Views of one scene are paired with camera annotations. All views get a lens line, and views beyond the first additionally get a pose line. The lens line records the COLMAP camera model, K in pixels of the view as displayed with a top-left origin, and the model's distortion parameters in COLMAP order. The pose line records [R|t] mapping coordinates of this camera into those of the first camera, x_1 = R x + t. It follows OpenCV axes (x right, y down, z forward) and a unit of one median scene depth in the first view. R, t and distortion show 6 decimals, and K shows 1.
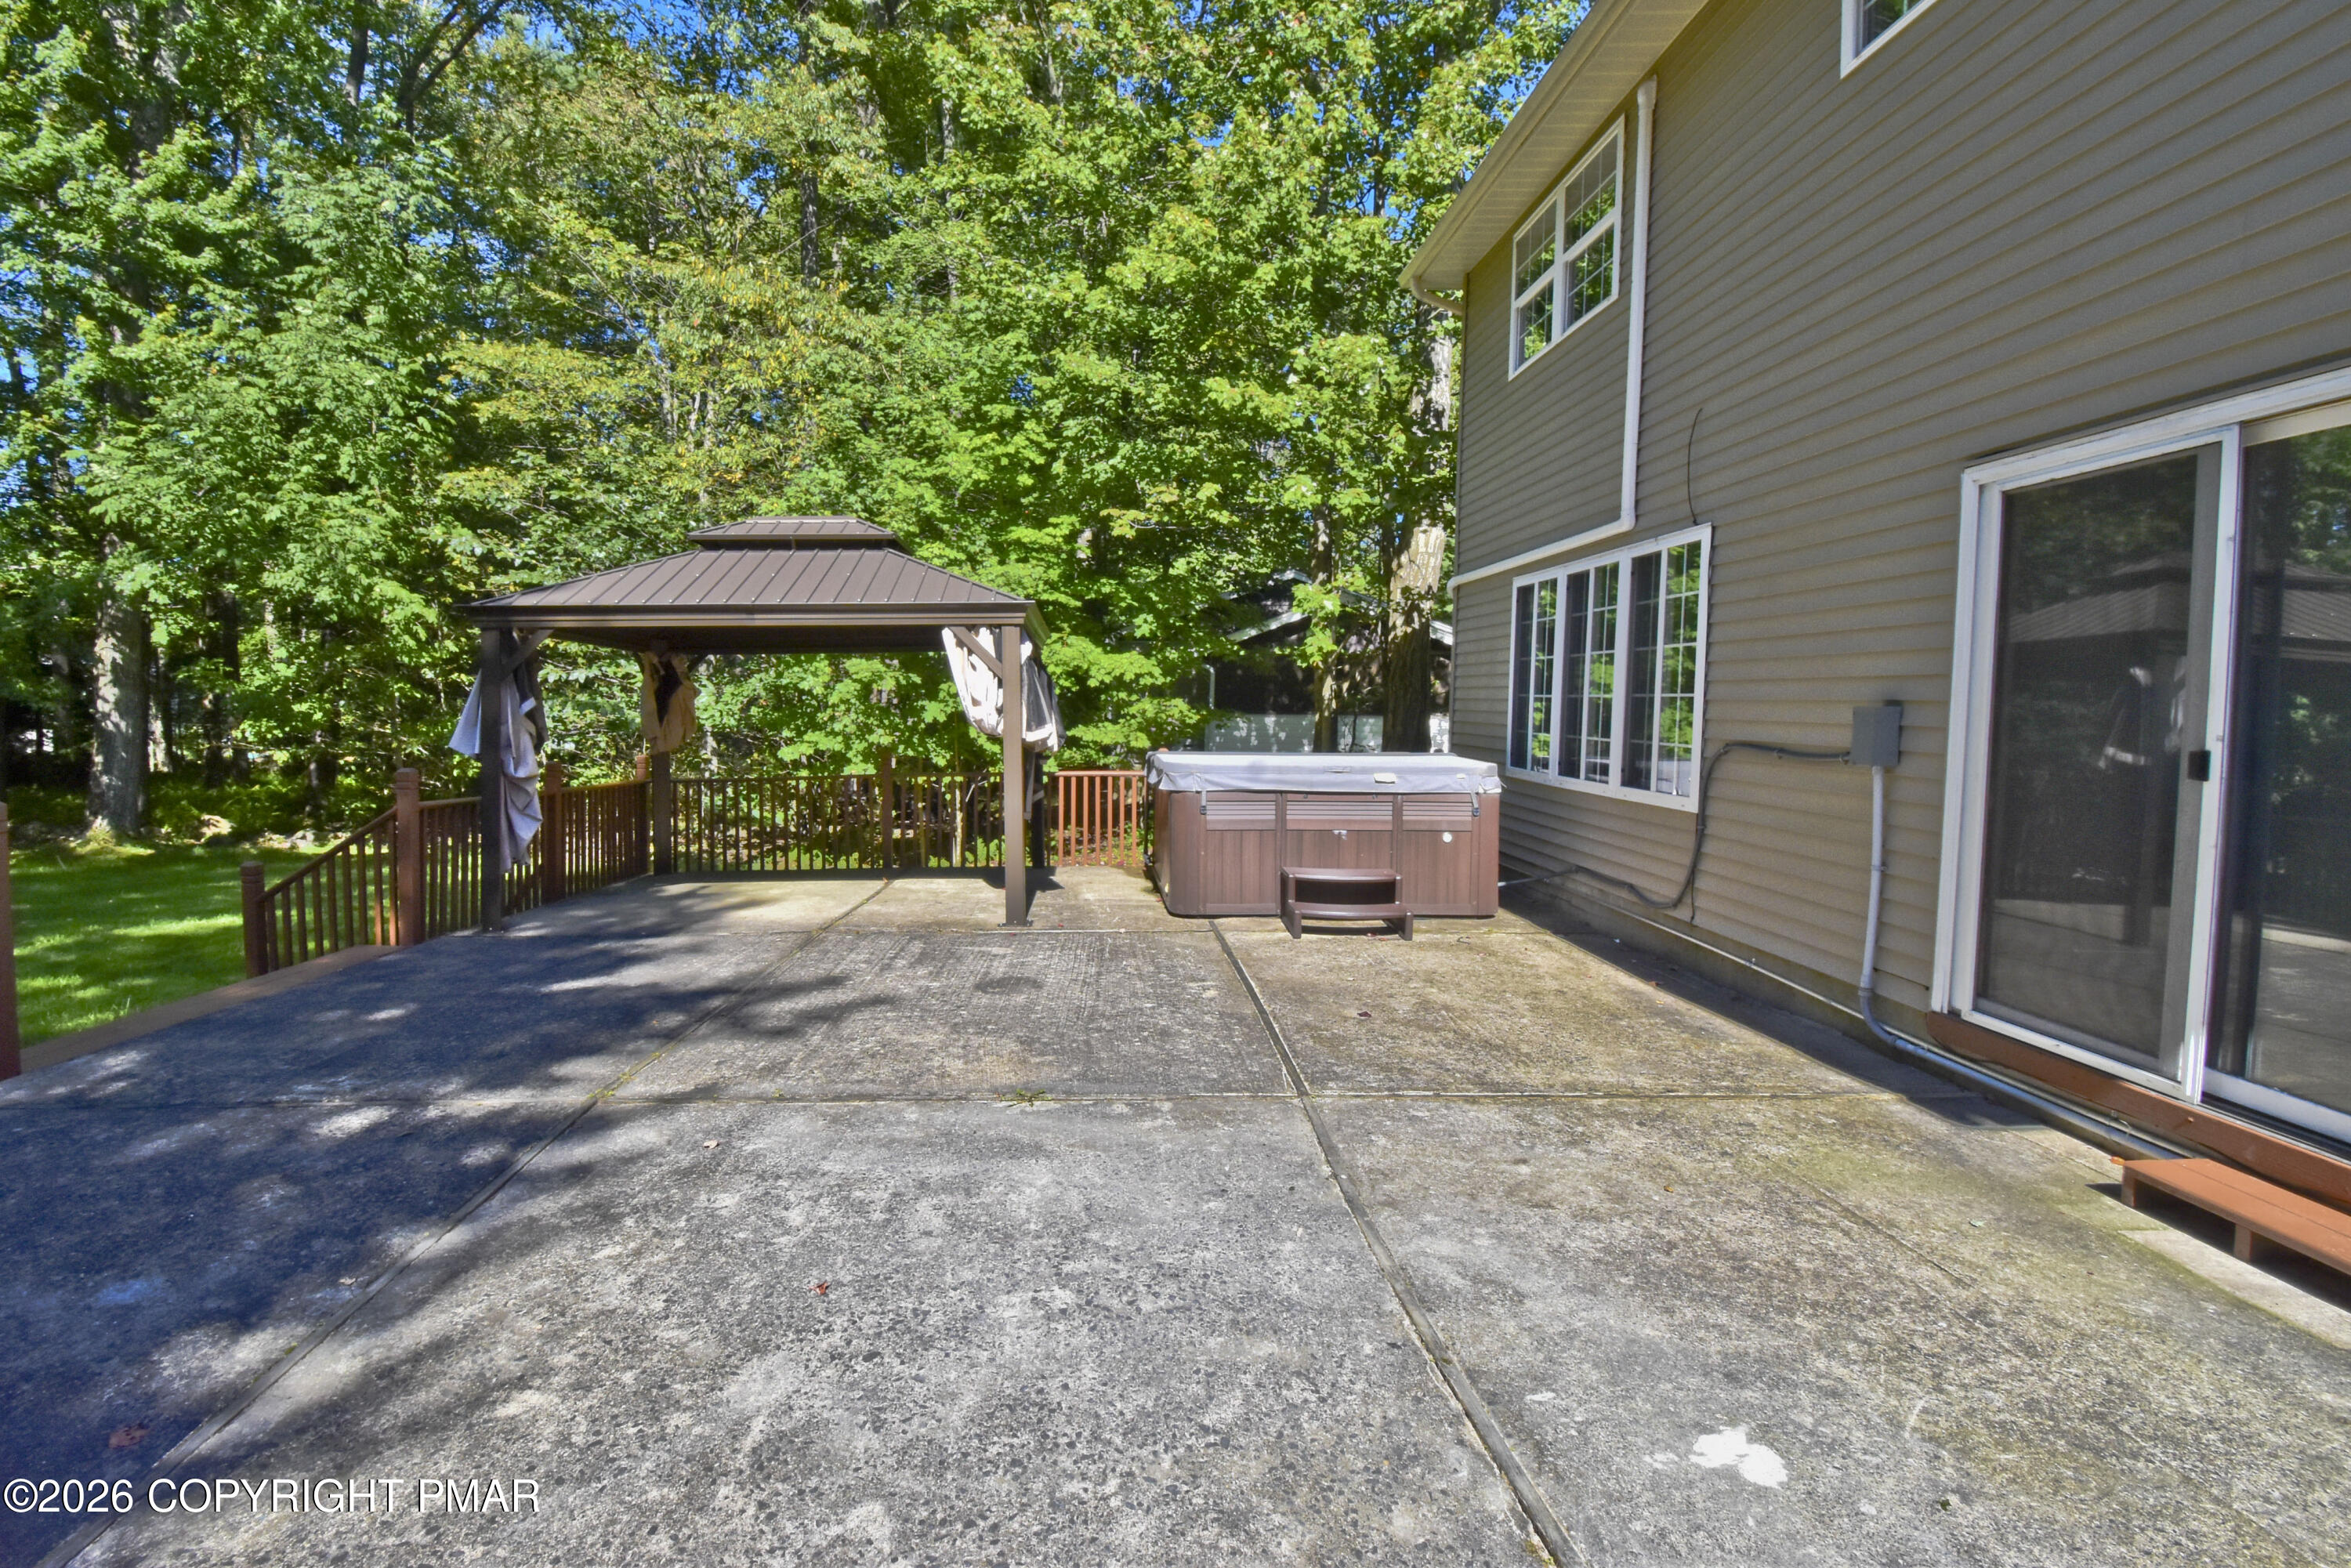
lens RADIAL K [[1090.9, 0, 1097.6], [0, 1090.9, 745.4], [0, 0, 1]] dist [-0.000166, -0.001326]
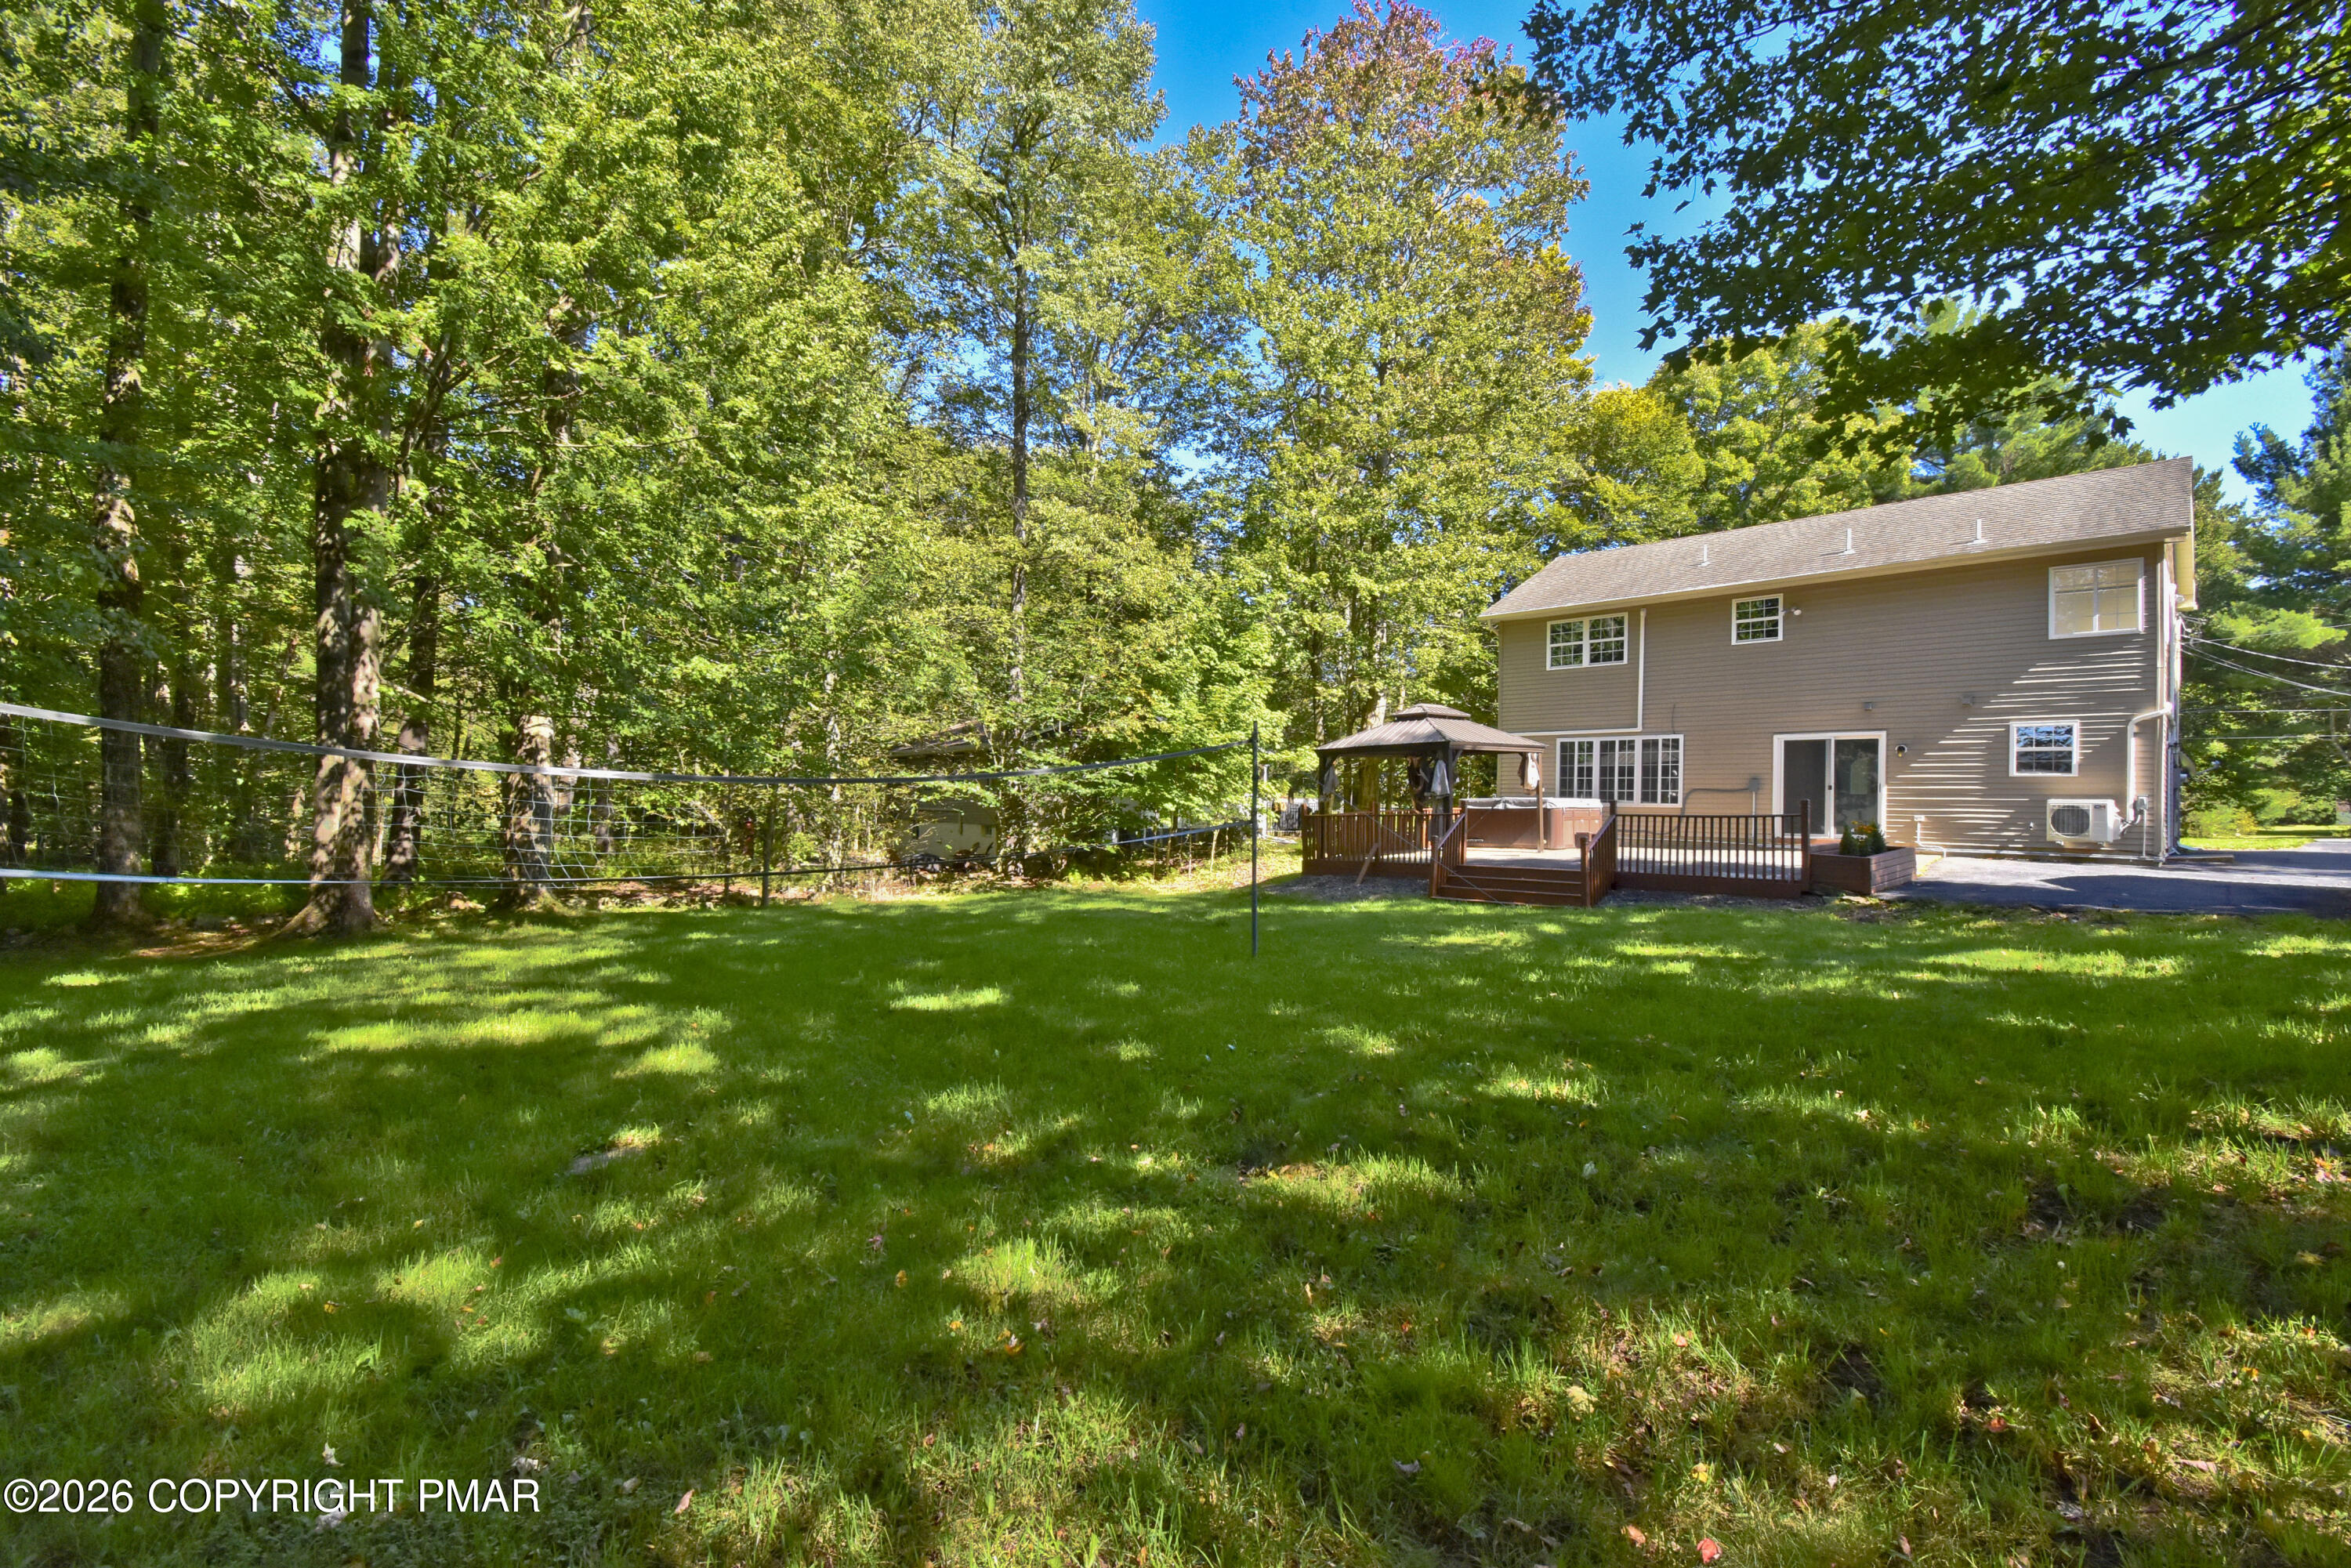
lens RADIAL K [[1050.1, 0, 1133.7], [0, 1050.1, 793.6], [0, 0, 1]] dist [0.011427, -0.020942]
pose [[0.729432, 0.001234, 0.684052, -2.827512], [0.025780, 0.999238, -0.029293, 0.058006], [-0.683567, 0.039002, 0.728845, -0.332899]]
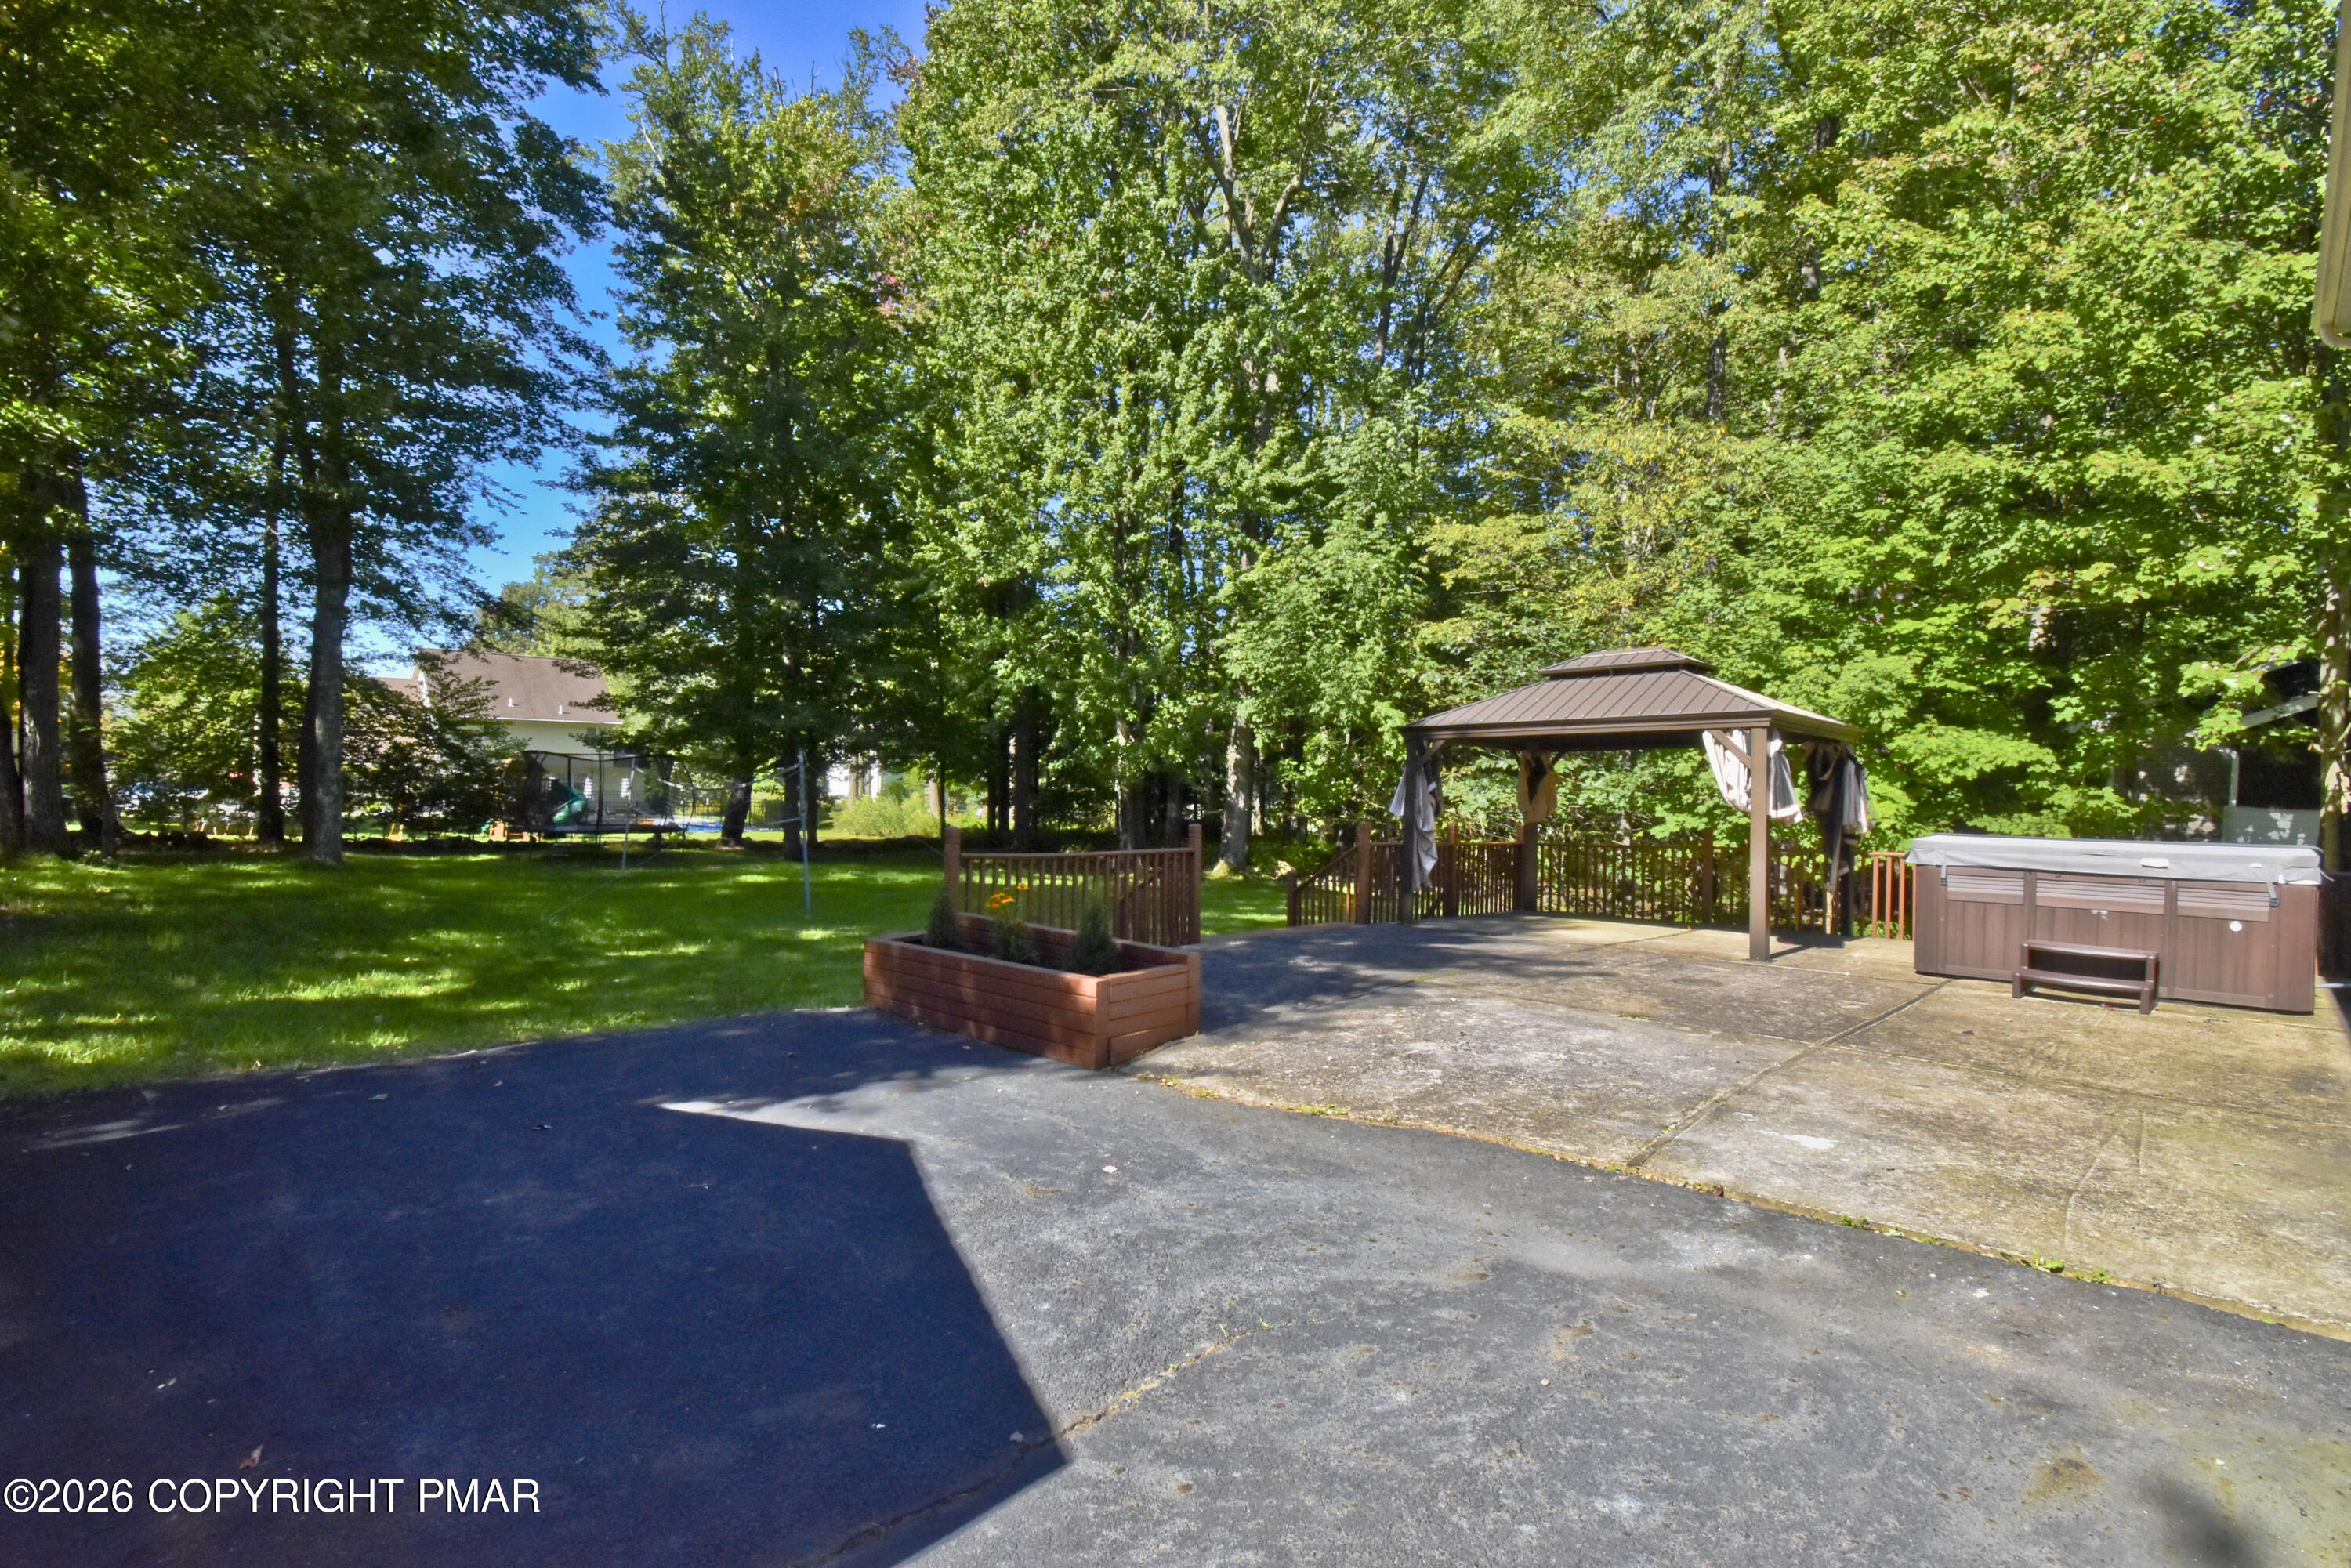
lens RADIAL K [[1050.1, 0, 1133.7], [0, 1050.1, 793.6], [0, 0, 1]] dist [0.011427, -0.020942]
pose [[0.676281, 0.012786, -0.736533, 0.338545], [-0.039208, 0.999057, -0.018657, 0.020641], [0.735600, 0.041495, 0.676144, -0.387326]]
